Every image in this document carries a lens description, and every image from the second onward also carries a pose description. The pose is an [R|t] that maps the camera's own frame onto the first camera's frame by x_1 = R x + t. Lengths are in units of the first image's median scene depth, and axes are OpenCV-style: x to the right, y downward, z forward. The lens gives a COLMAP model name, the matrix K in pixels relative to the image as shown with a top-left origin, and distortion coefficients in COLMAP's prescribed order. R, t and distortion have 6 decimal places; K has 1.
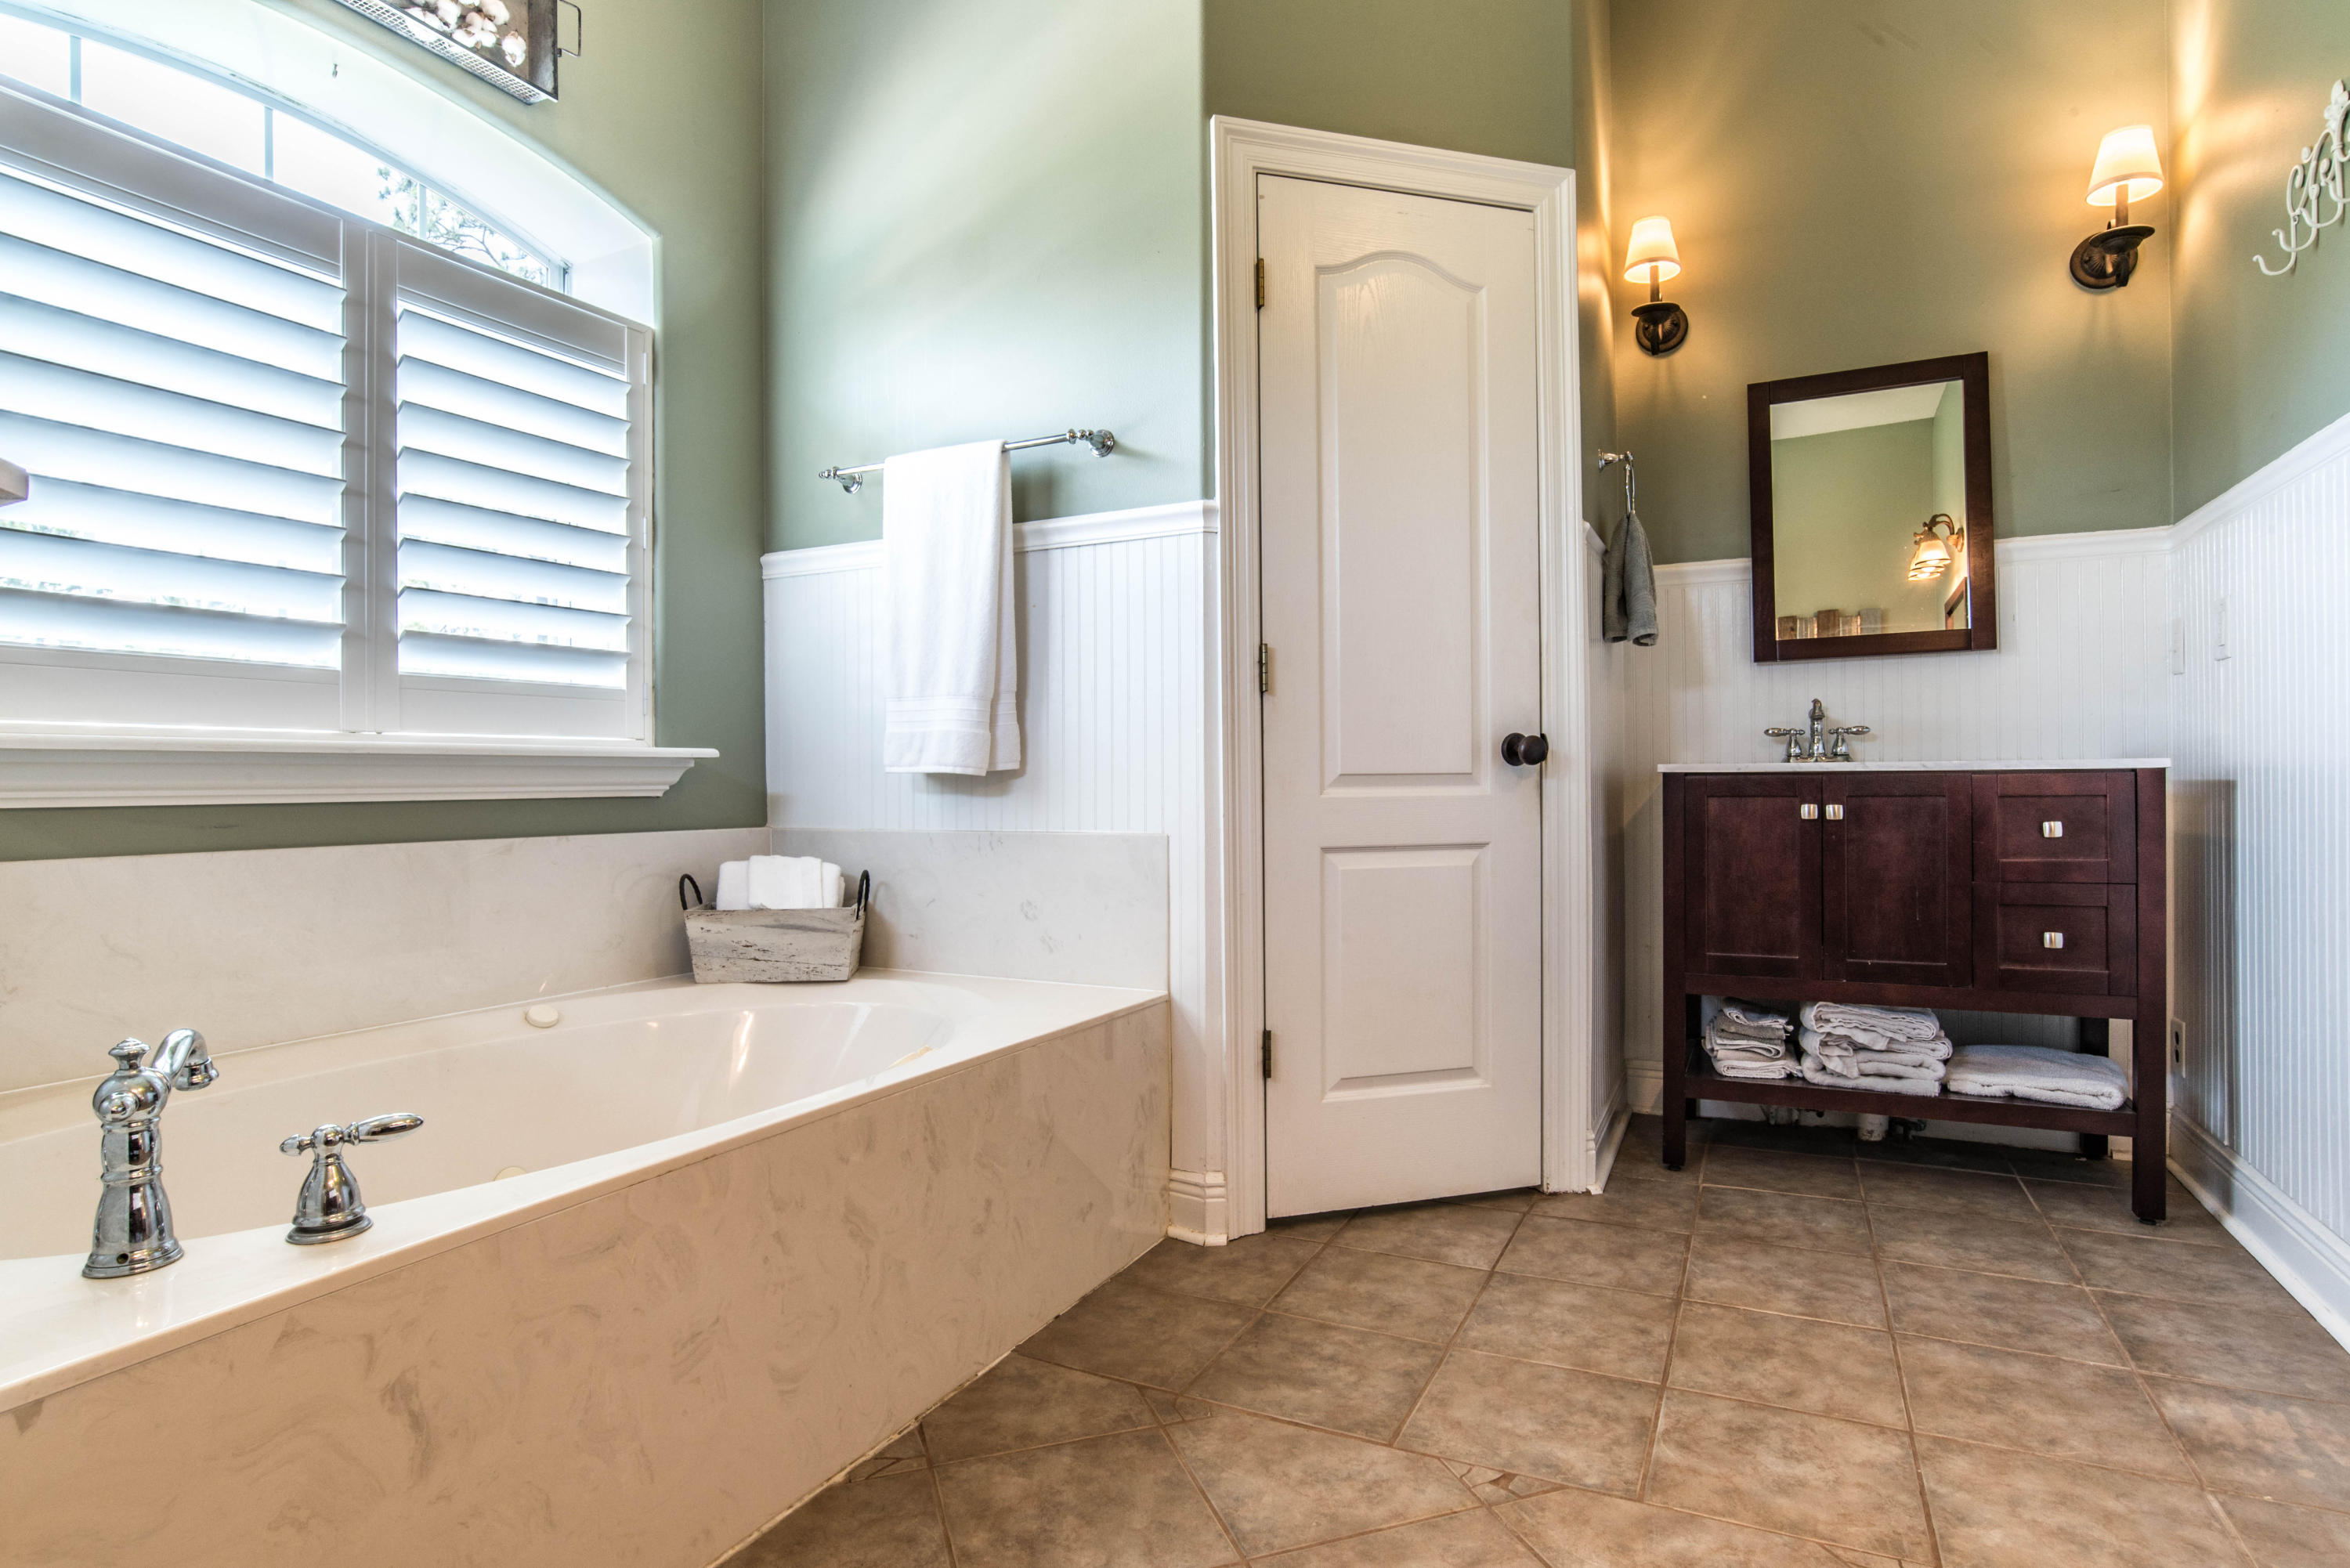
lens RADIAL K [[1236.4, 0, 1170.0], [0, 1236.4, 783.4], [0, 0, 1]] dist [-0.047533, 0.016473]
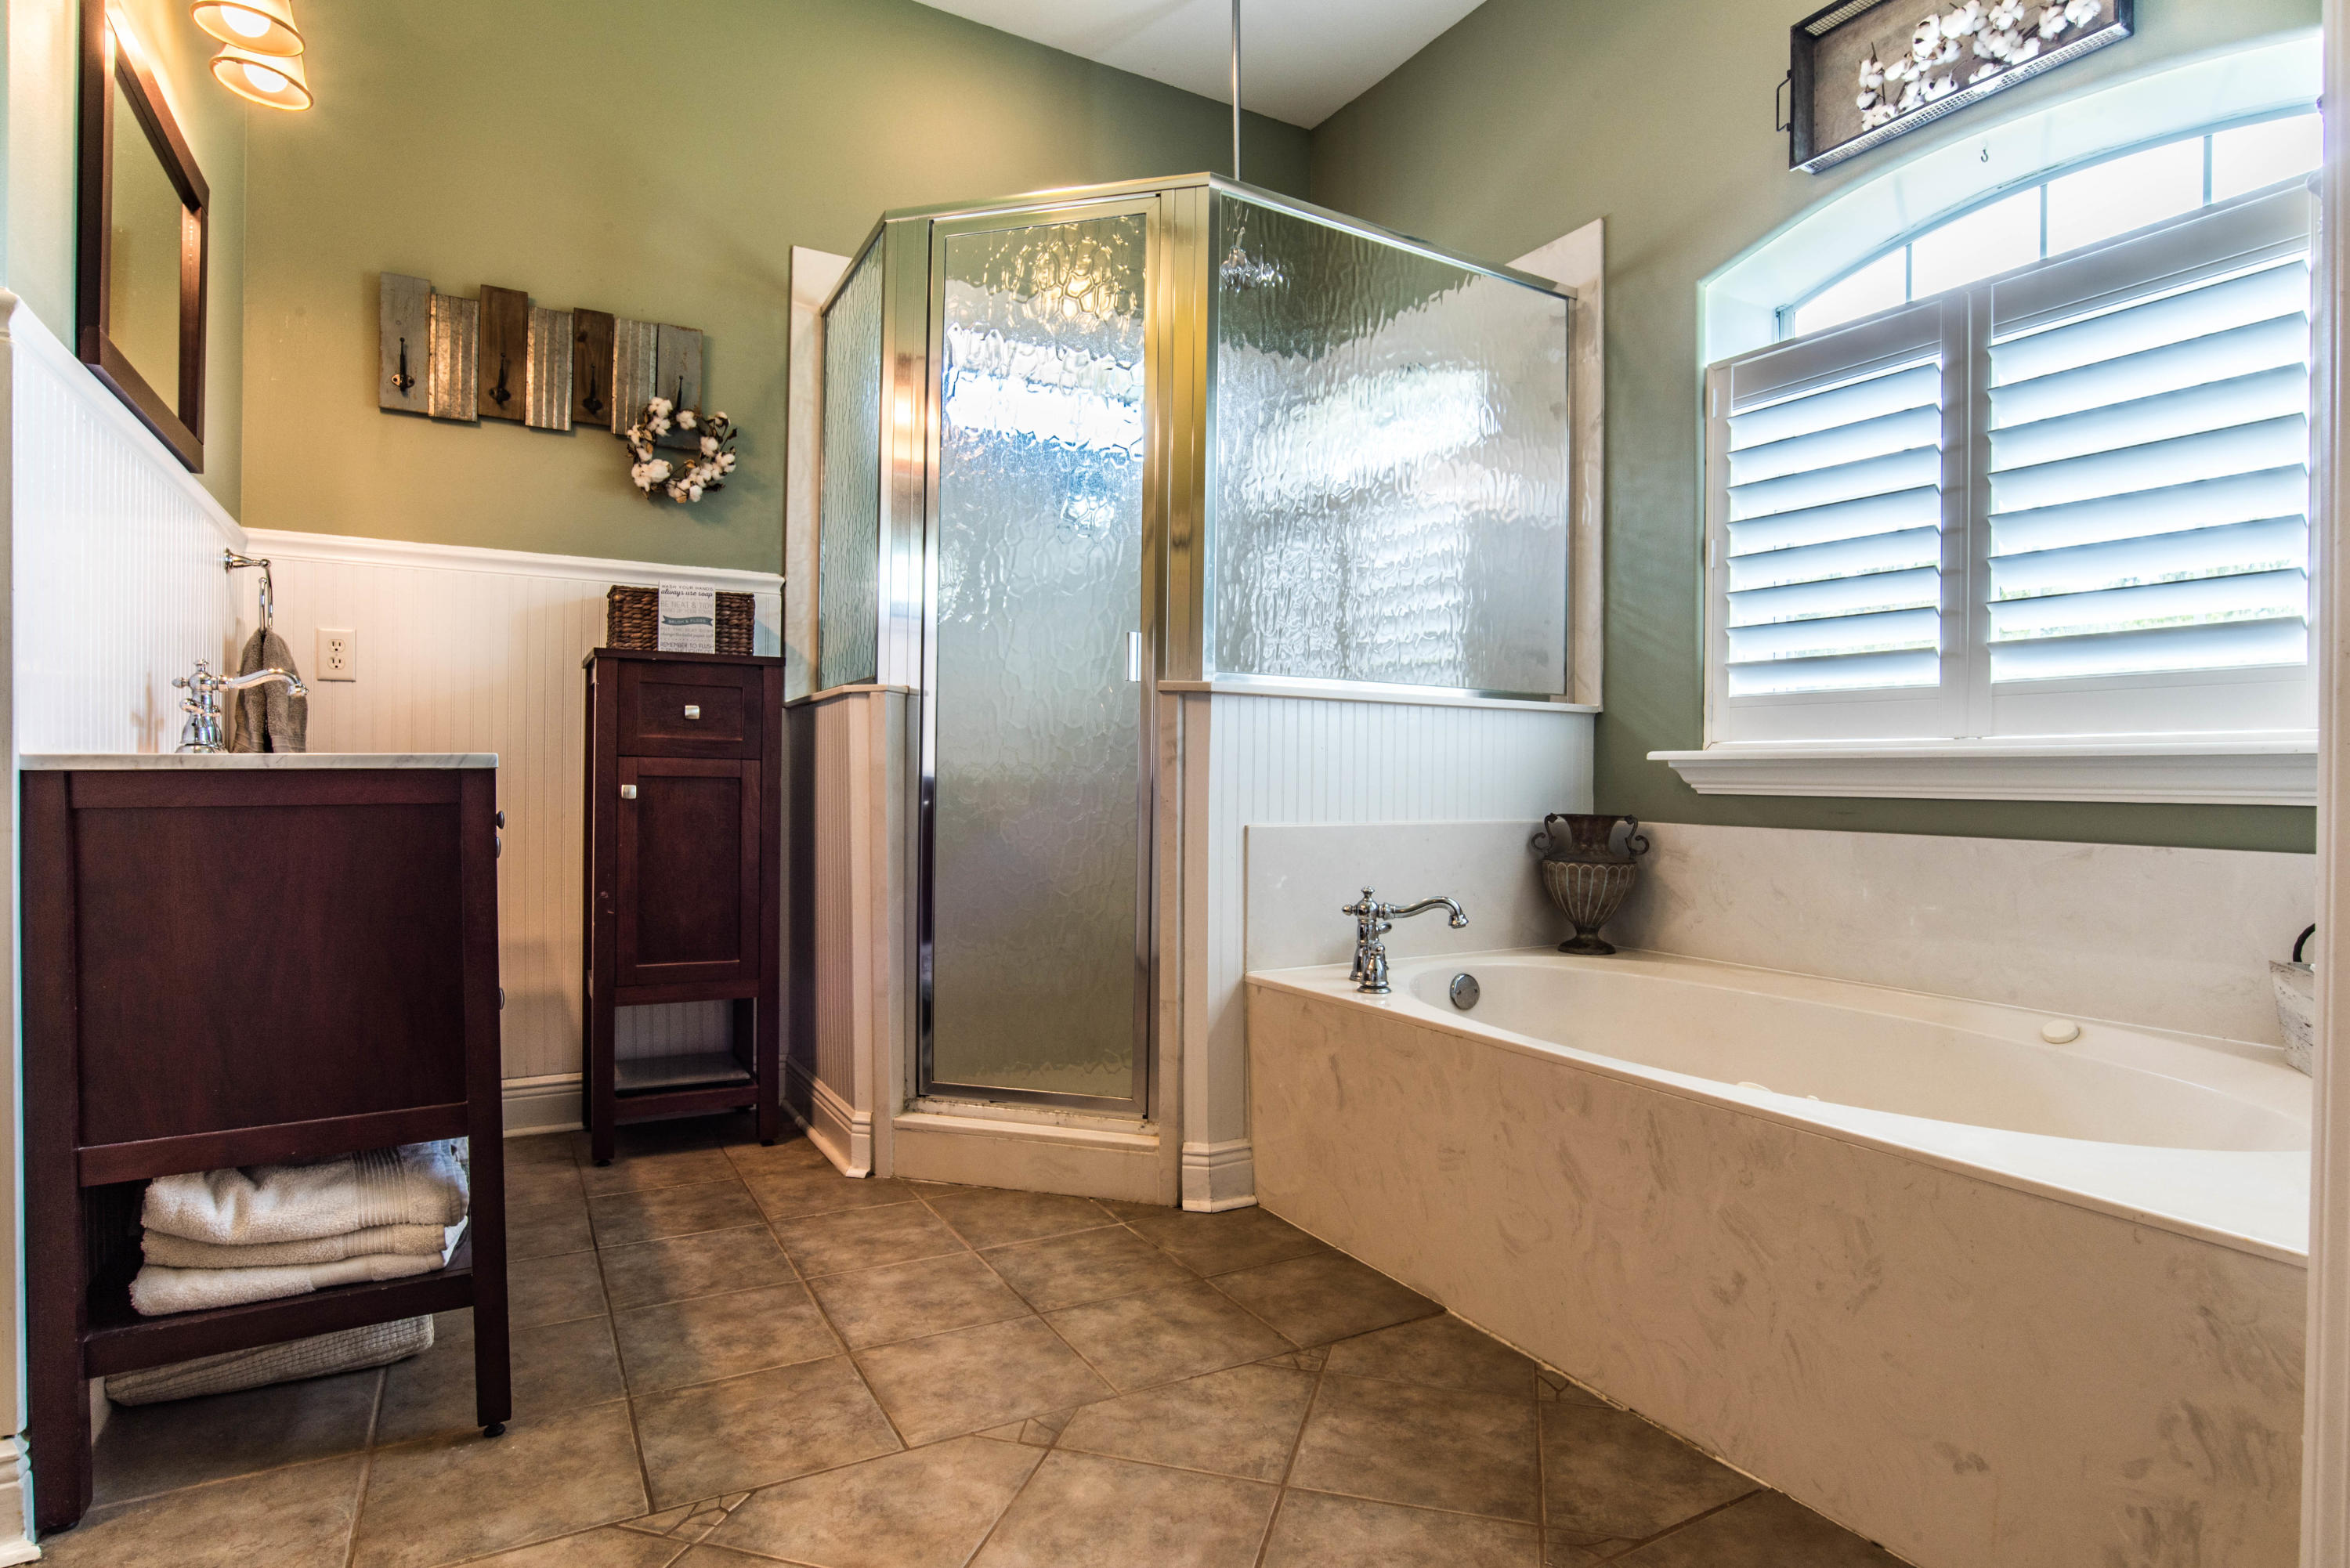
lens RADIAL K [[1236.4, 0, 1170.0], [0, 1236.4, 783.4], [0, 0, 1]] dist [-0.047533, 0.016473]
pose [[-0.562744, 0.008132, -0.826591, 0.773884], [-0.003849, 0.999915, 0.012458, -0.012324], [0.826622, 0.010192, -0.562665, 1.145311]]
